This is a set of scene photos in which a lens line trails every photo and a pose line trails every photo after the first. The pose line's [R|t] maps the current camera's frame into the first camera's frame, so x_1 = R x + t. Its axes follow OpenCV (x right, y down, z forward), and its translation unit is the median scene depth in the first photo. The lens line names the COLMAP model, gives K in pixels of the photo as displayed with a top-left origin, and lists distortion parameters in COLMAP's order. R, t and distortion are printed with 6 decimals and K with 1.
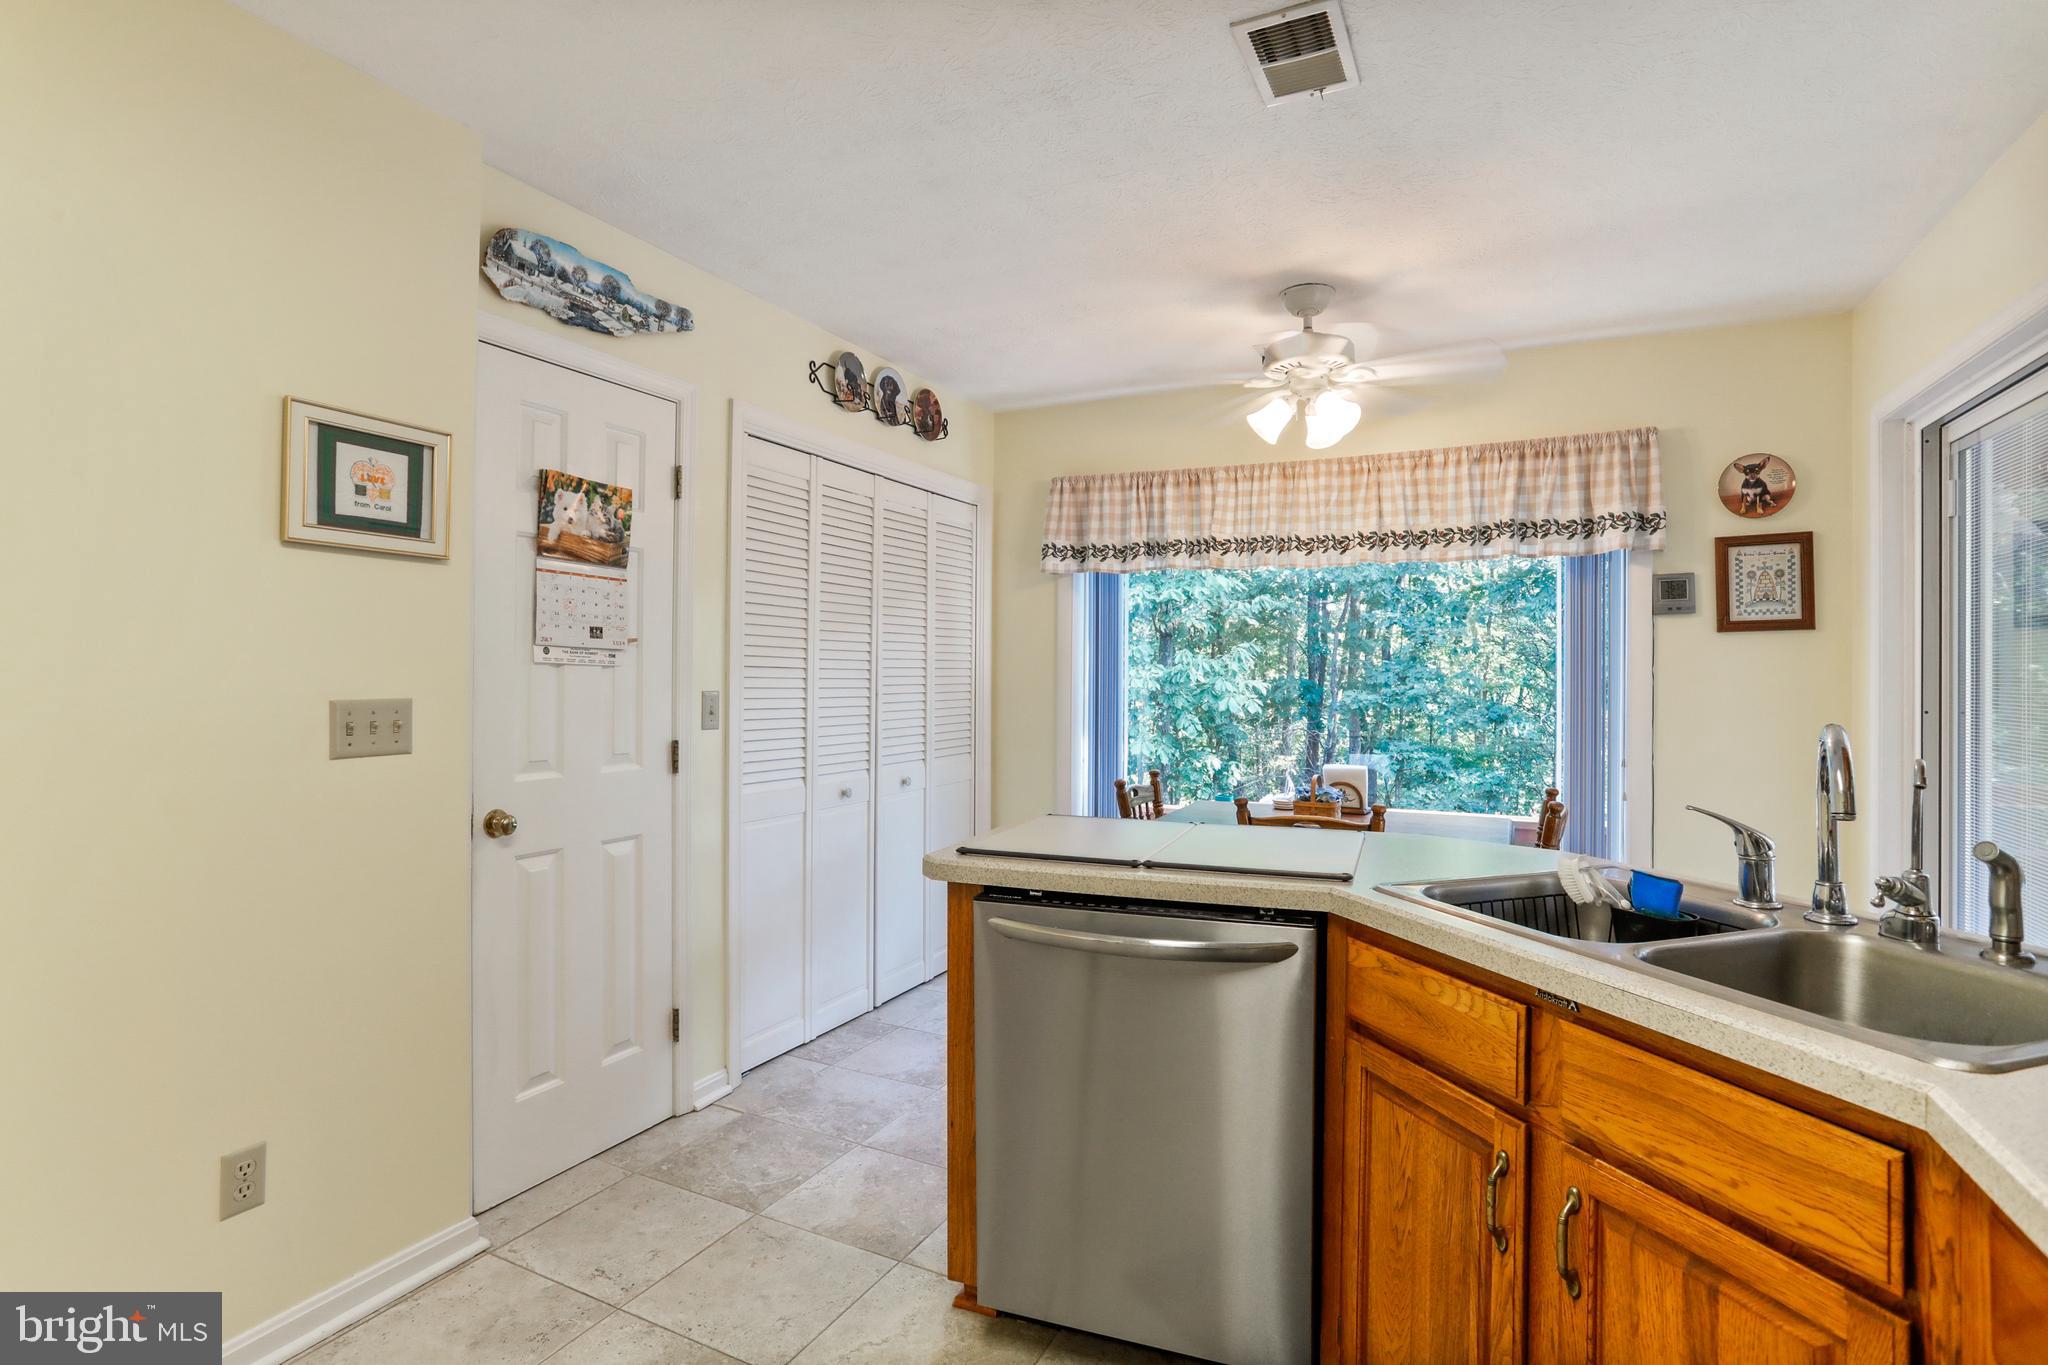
lens RADIAL K [[1005.4, 0, 1020.4], [0, 1005.4, 670.2], [0, 0, 1]] dist [-0.048242, 0.026400]
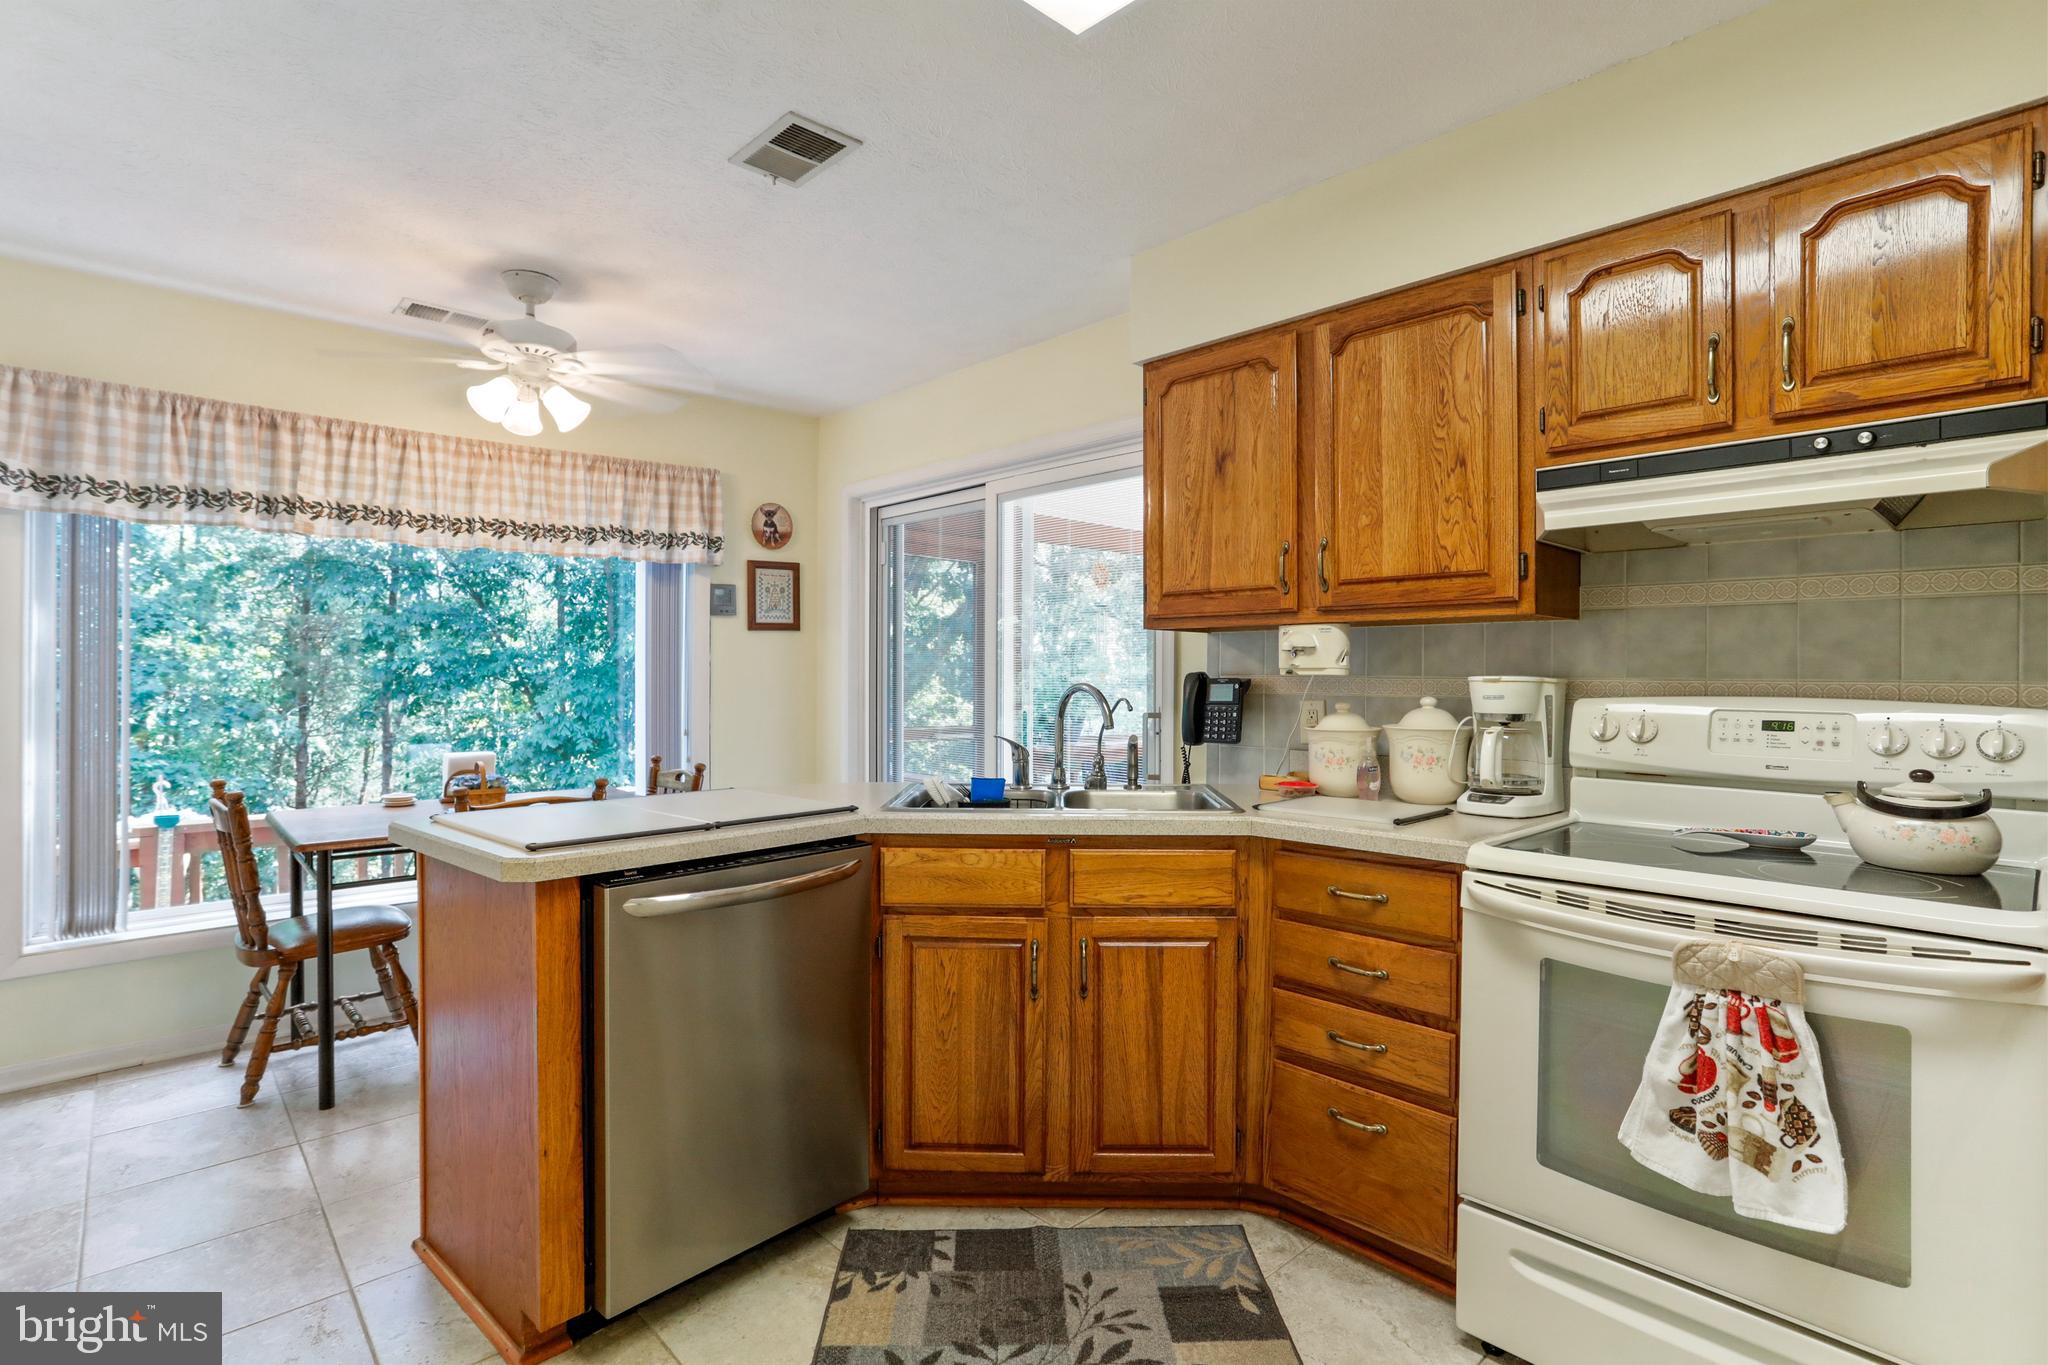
lens RADIAL K [[1005.4, 0, 1020.4], [0, 1005.4, 670.2], [0, 0, 1]] dist [-0.048242, 0.026400]
pose [[0.351112, -0.002641, 0.936330, -0.453049], [-0.003058, 0.999987, 0.003967, 0.009604], [-0.936328, -0.004257, 0.351099, 0.174136]]
